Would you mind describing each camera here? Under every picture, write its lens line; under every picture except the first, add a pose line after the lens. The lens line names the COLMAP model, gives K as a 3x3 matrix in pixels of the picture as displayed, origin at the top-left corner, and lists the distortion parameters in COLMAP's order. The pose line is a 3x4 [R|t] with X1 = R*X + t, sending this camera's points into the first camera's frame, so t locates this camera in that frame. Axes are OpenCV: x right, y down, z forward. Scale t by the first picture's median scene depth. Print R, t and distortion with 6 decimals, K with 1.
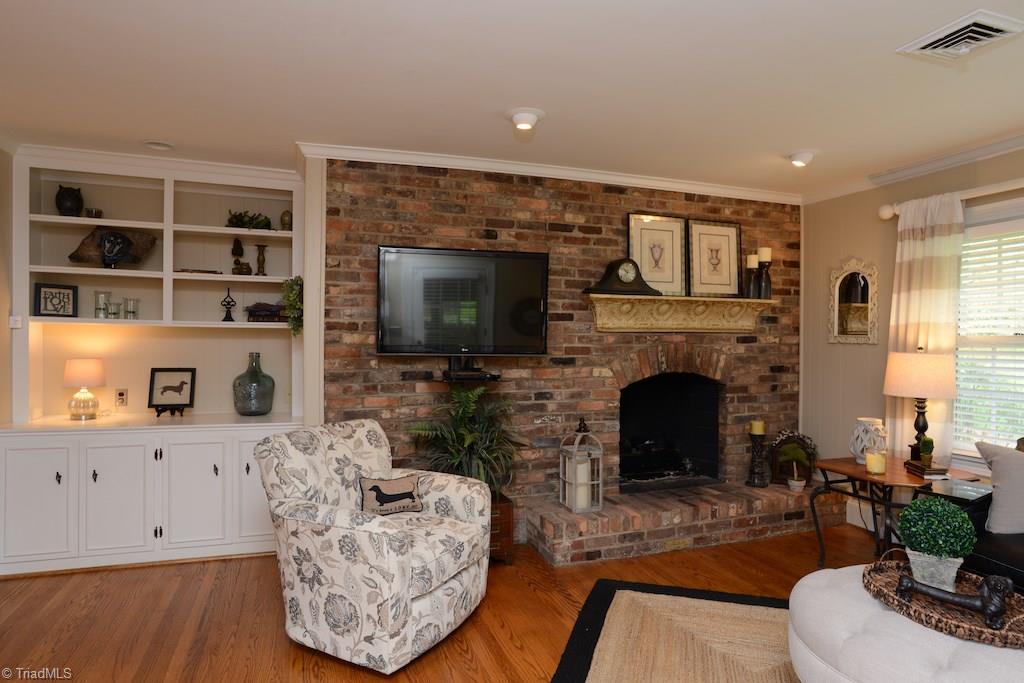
lens RADIAL K [[589.1, 0, 509.7], [0, 589.1, 343.5], [0, 0, 1]] dist [-0.035363, 0.015119]
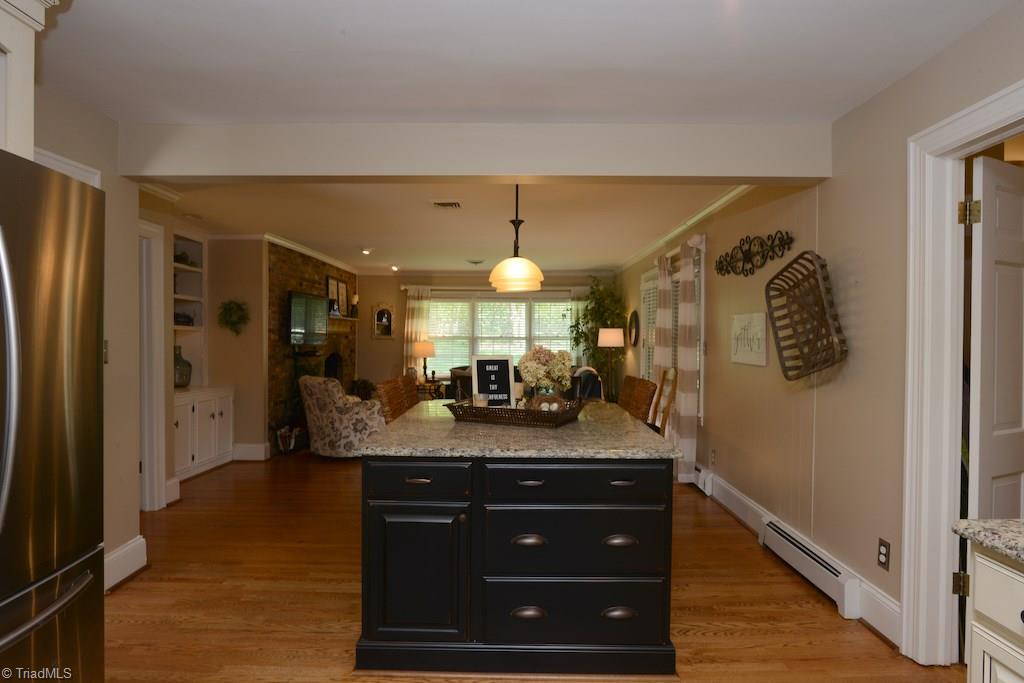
lens RADIAL K [[589.1, 0, 509.7], [0, 589.1, 343.5], [0, 0, 1]] dist [-0.035363, 0.015119]
pose [[0.340150, -0.010317, 0.940315, -1.705809], [0.000984, 0.999943, 0.010615, -0.005661], [-0.940371, -0.002686, 0.340141, -0.343078]]
